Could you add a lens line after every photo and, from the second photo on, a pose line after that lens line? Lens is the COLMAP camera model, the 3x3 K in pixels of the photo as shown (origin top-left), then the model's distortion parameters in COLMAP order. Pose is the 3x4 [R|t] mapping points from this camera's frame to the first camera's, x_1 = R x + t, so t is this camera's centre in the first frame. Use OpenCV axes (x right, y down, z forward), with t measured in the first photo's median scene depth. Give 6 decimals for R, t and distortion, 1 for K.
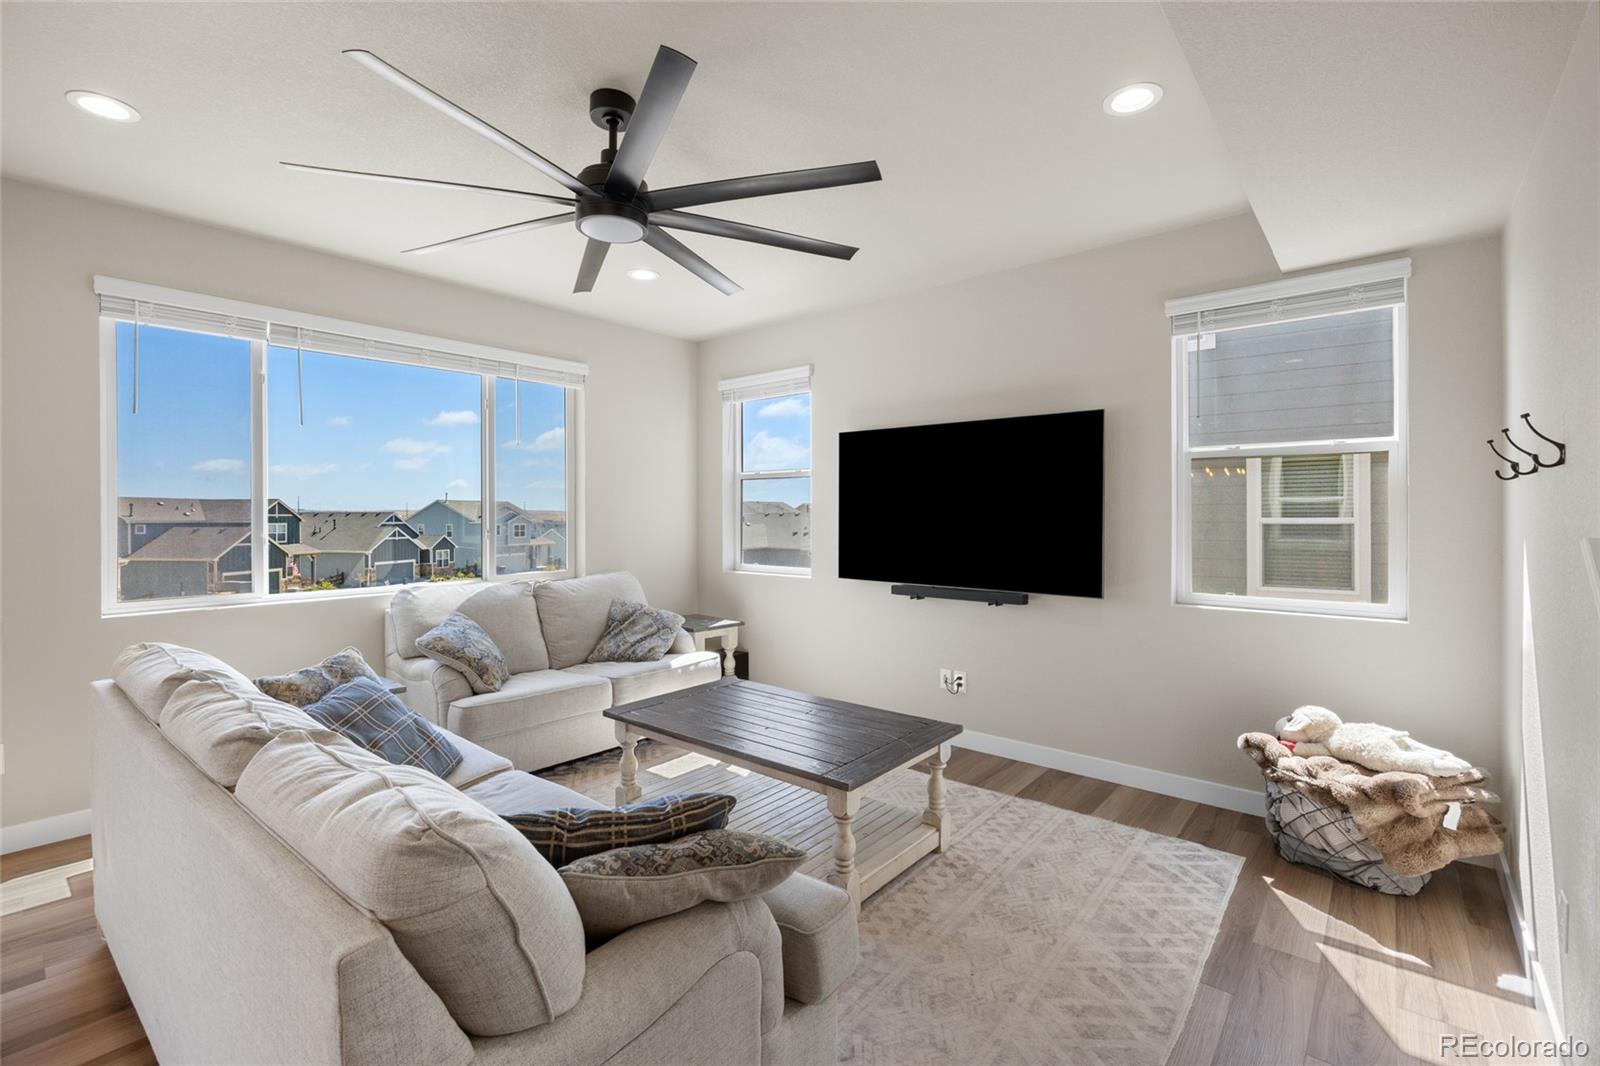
lens RADIAL K [[698.8, 0, 800.9], [0, 698.8, 528.8], [0, 0, 1]] dist [-0.025481, 0.006181]
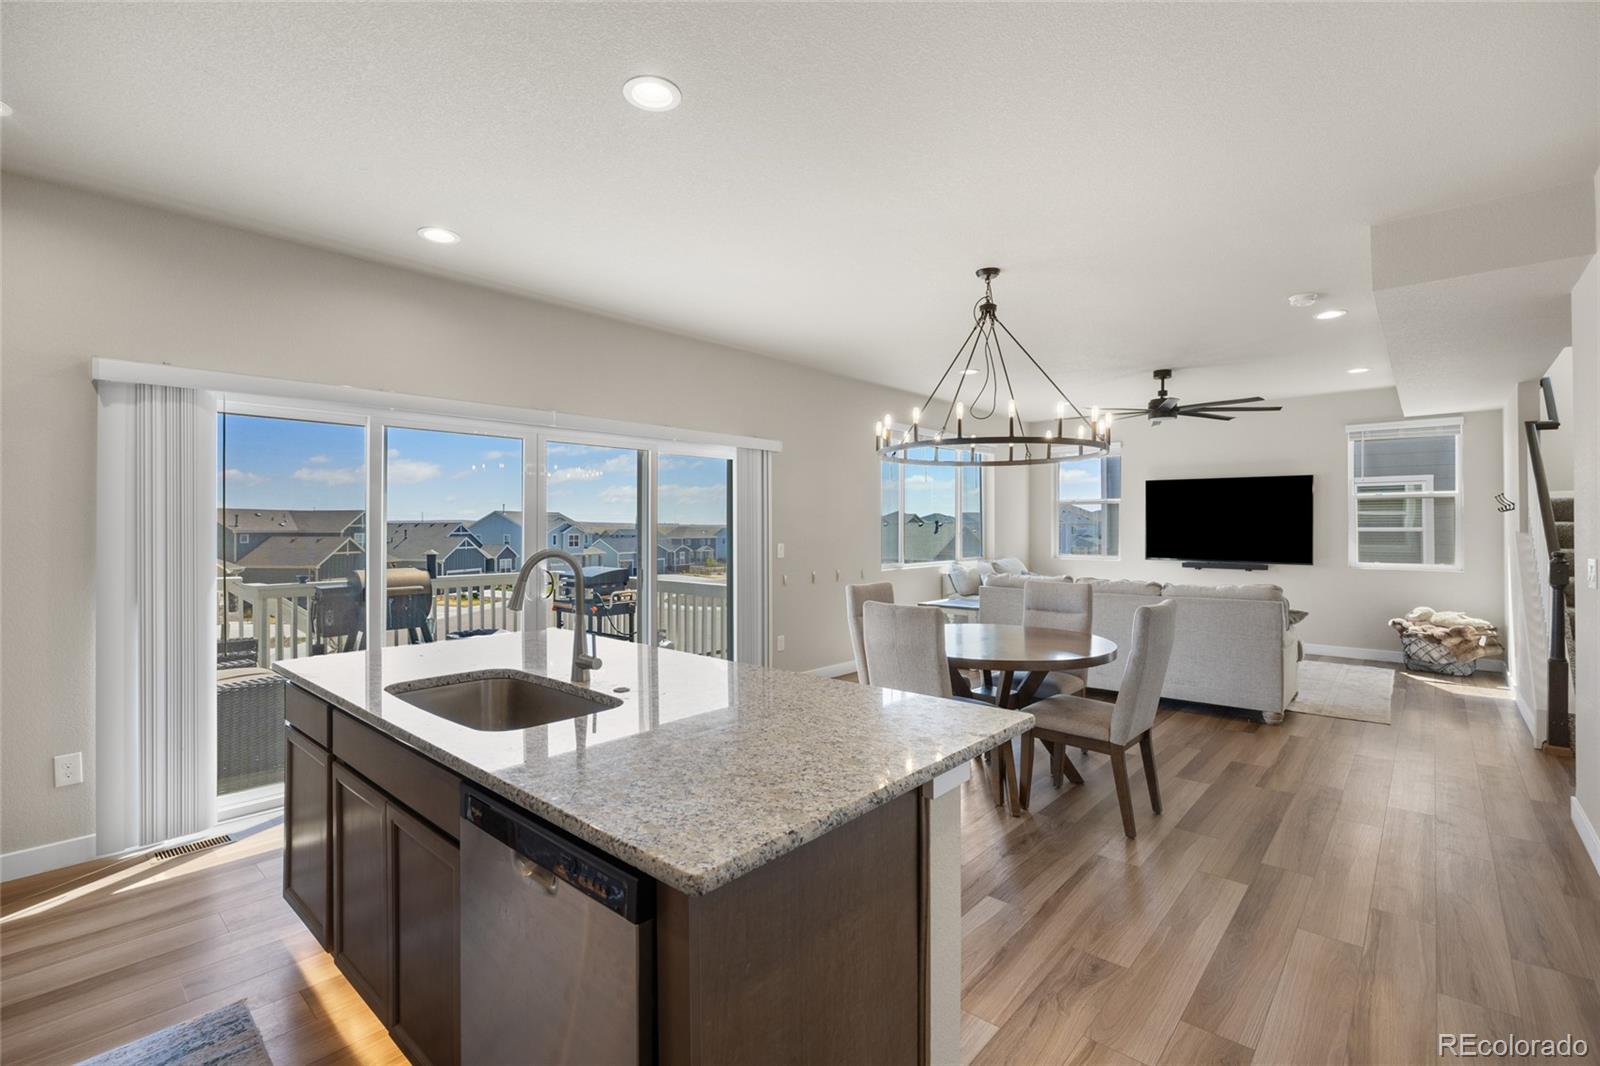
lens RADIAL K [[713.0, 0, 798.4], [0, 713.0, 529.1], [0, 0, 1]] dist [-0.010442, -0.000526]
pose [[0.999573, 0.000125, -0.029230, -1.110452], [-0.000556, 0.999891, -0.014724, 0.025506], [0.029225, 0.014734, 0.999464, -1.246725]]
